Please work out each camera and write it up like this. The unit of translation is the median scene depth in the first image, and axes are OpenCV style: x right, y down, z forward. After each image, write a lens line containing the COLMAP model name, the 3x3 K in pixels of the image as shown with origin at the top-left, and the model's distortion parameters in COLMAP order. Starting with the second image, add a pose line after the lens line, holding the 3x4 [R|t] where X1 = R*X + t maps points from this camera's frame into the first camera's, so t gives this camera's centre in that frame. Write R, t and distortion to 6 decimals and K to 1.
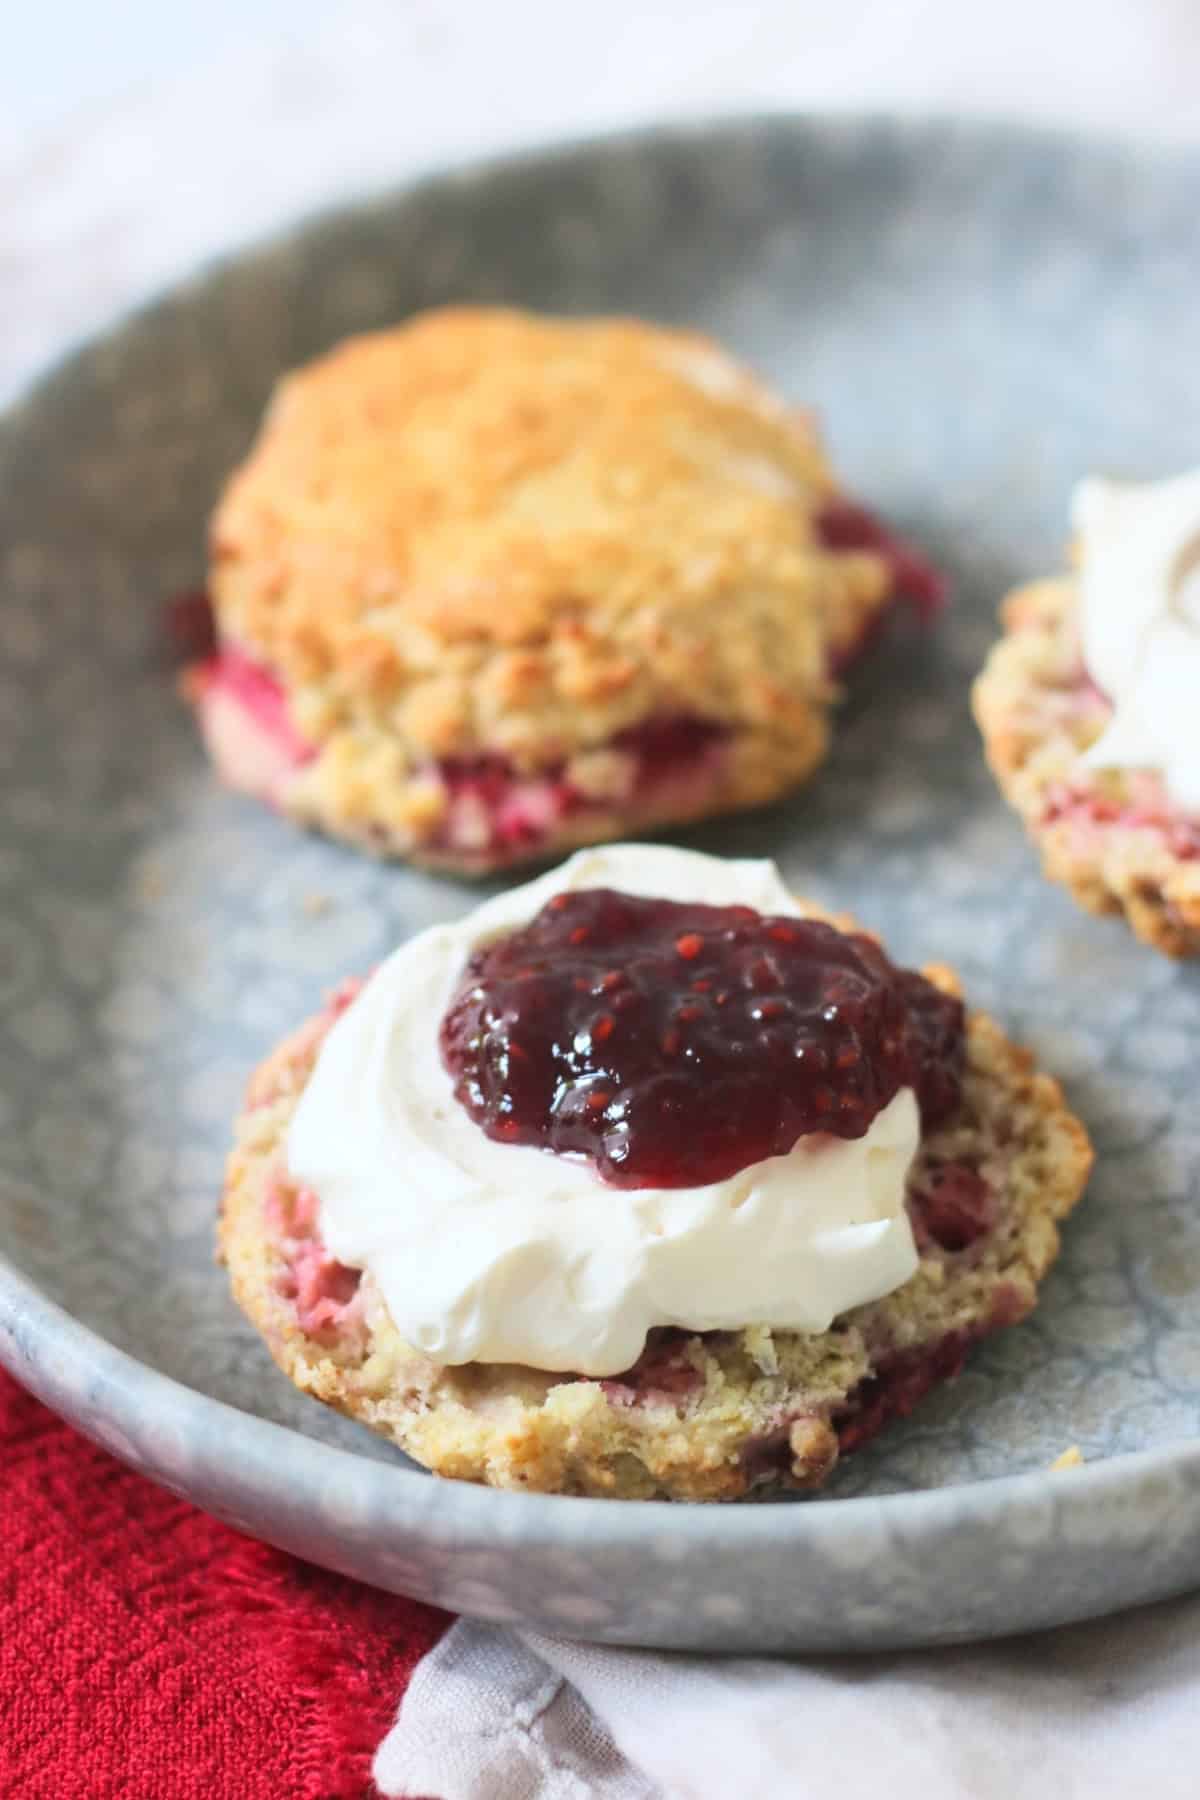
lens RADIAL K [[4707.2, 0, 600.0], [0, 4707.2, 900.0], [0, 0, 1]] dist [-0.168046, 0.257529]
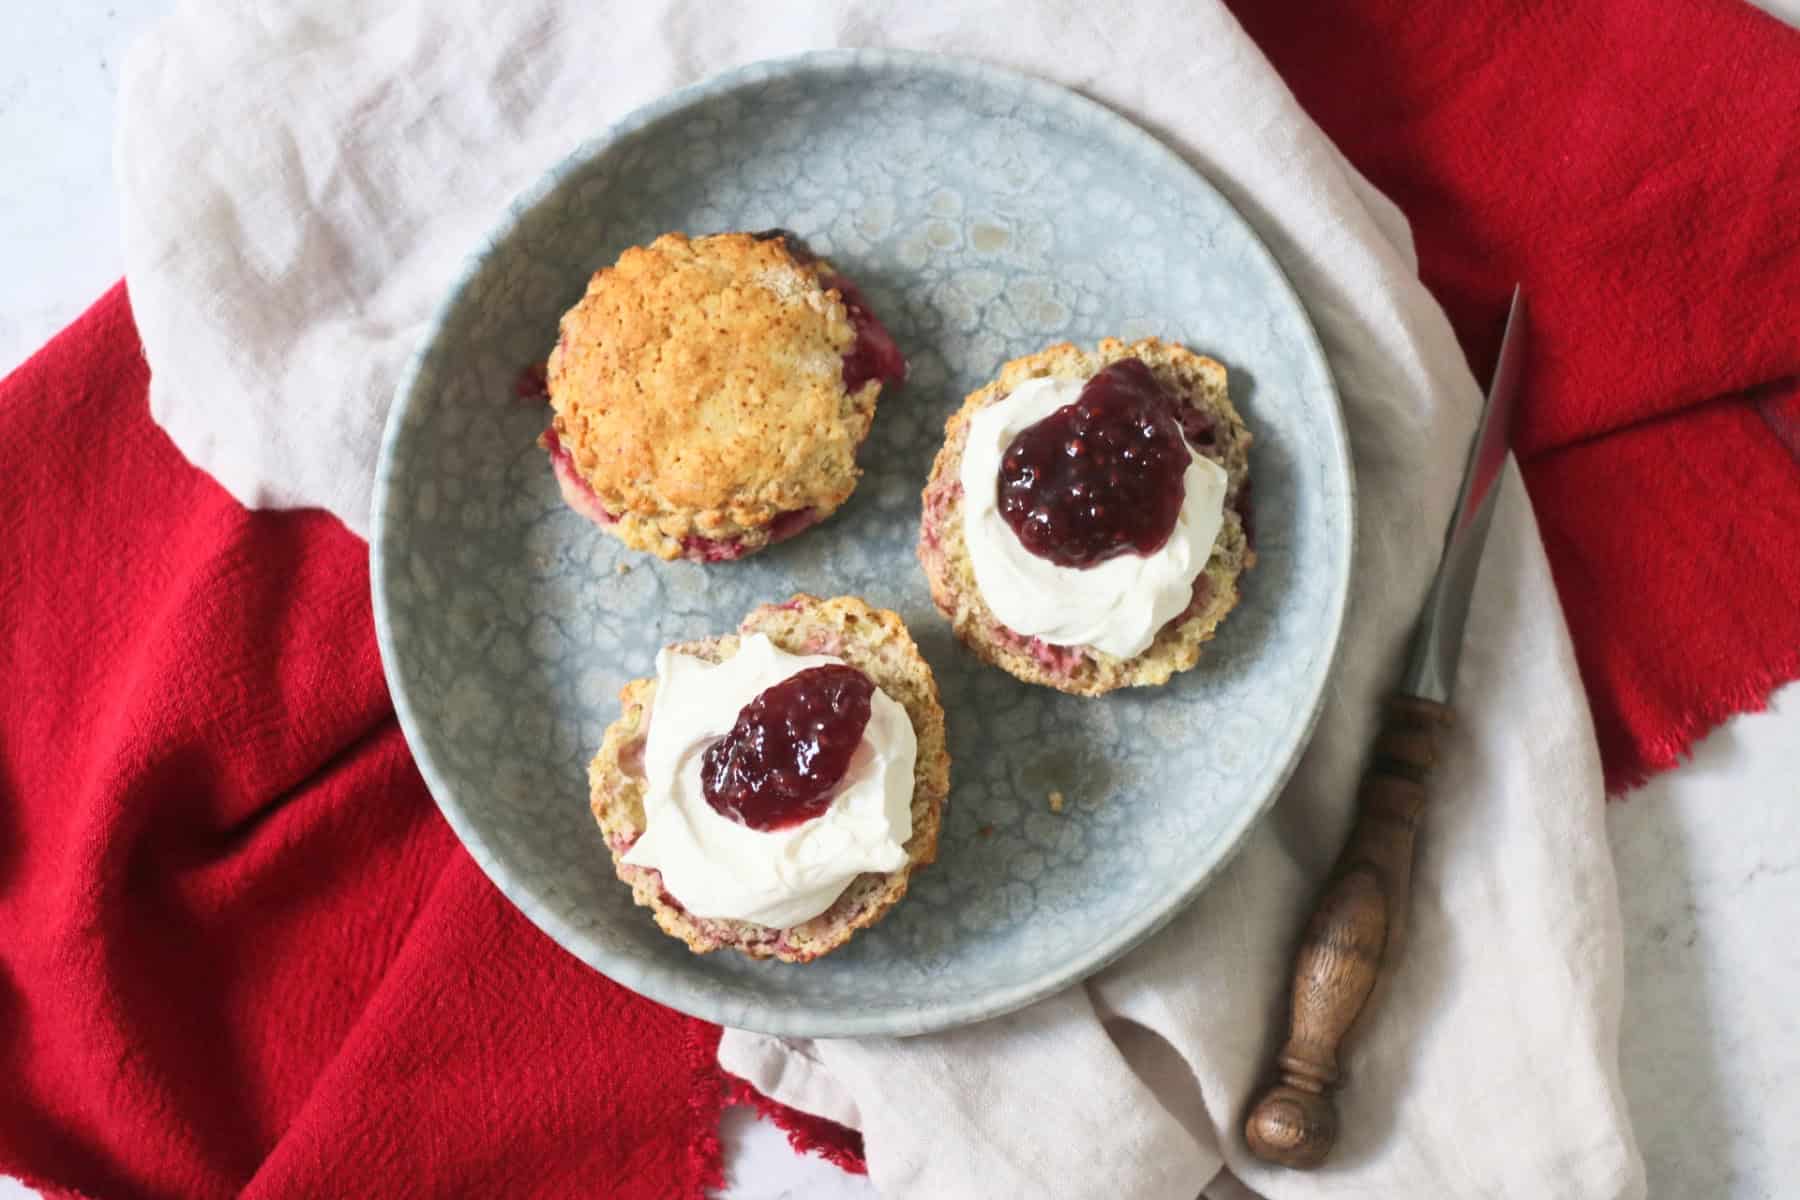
lens RADIAL K [[4512.3, 0, 901.8], [0, 4512.3, 666.3], [0, 0, 1]] dist [-0.092905, -0.369471]
pose [[0.993315, -0.105898, 0.045947, -0.036633], [0.049718, 0.751687, 0.657644, -1.428889], [-0.104180, -0.650963, 0.751927, -0.626132]]
